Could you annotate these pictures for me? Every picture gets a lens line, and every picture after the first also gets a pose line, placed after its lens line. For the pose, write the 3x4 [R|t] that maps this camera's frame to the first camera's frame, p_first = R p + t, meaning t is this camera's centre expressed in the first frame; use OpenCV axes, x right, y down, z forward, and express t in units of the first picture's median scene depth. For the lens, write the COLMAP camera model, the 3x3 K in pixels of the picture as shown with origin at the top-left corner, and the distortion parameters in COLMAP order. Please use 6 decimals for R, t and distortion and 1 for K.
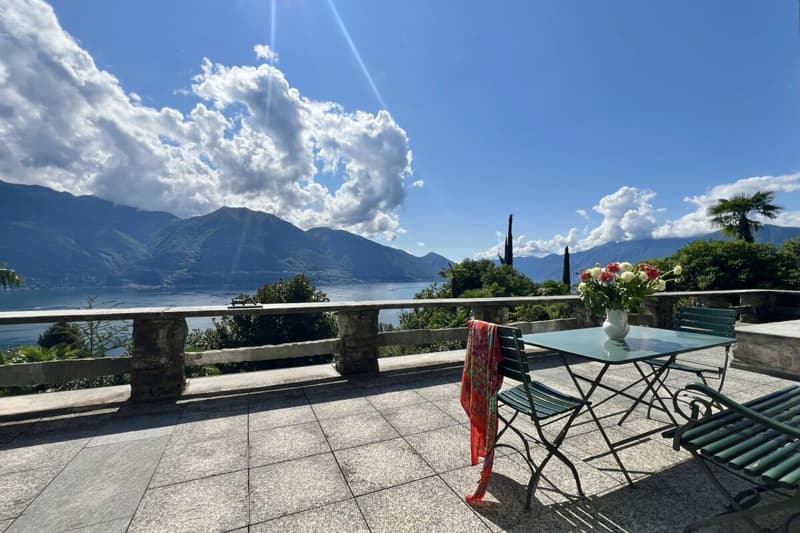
lens RADIAL K [[342.4, 0, 404.3], [0, 342.4, 270.2], [0, 0, 1]] dist [-0.000473, 0.000842]
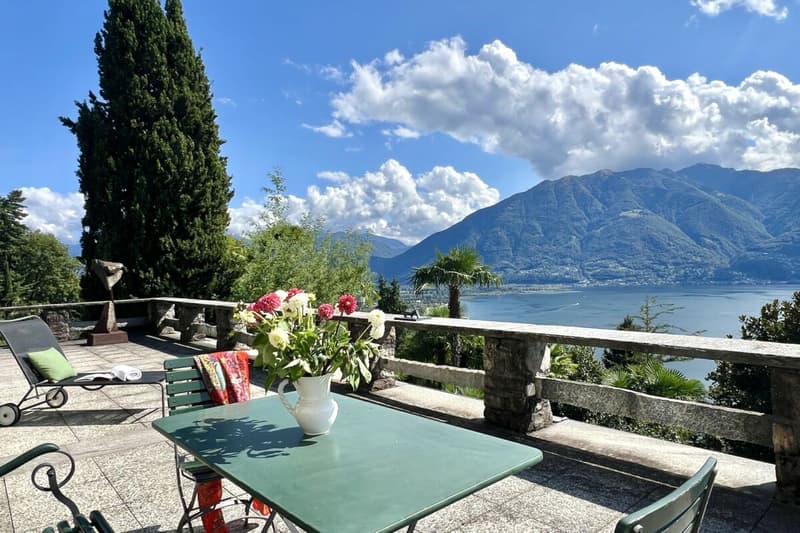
lens RADIAL K [[500.9, 0, 391.9], [0, 500.9, 268.0], [0, 0, 1]] dist [-0.002080, 0.000626]
pose [[0.279042, -0.019580, -0.960079, 0.952471], [0.038730, 0.999208, -0.009121, -0.026307], [0.959498, -0.034639, 0.279579, 0.618743]]
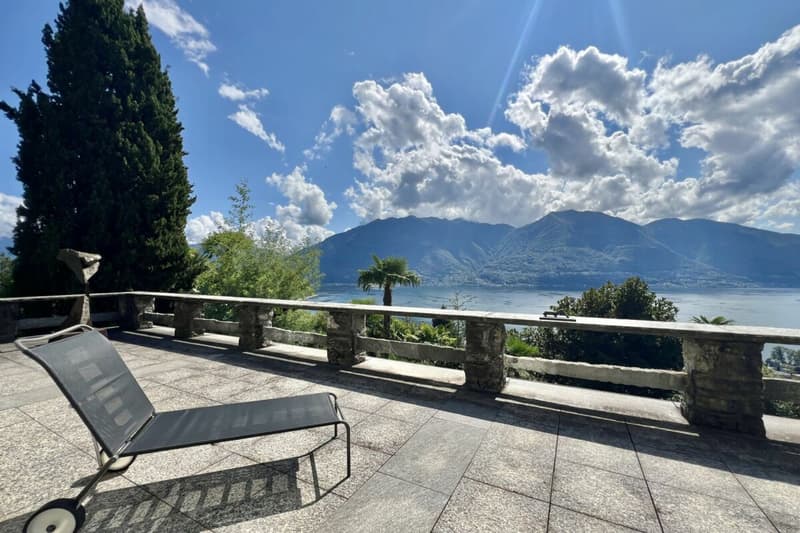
lens RADIAL K [[329.4, 0, 397.6], [0, 329.4, 267.2], [0, 0, 1]] dist [-0.002358, 0.000512]
pose [[0.602703, -0.019186, -0.797735, 0.010974], [0.008823, 0.999810, -0.017381, -0.028851], [0.797917, 0.003437, 0.602758, 0.082406]]
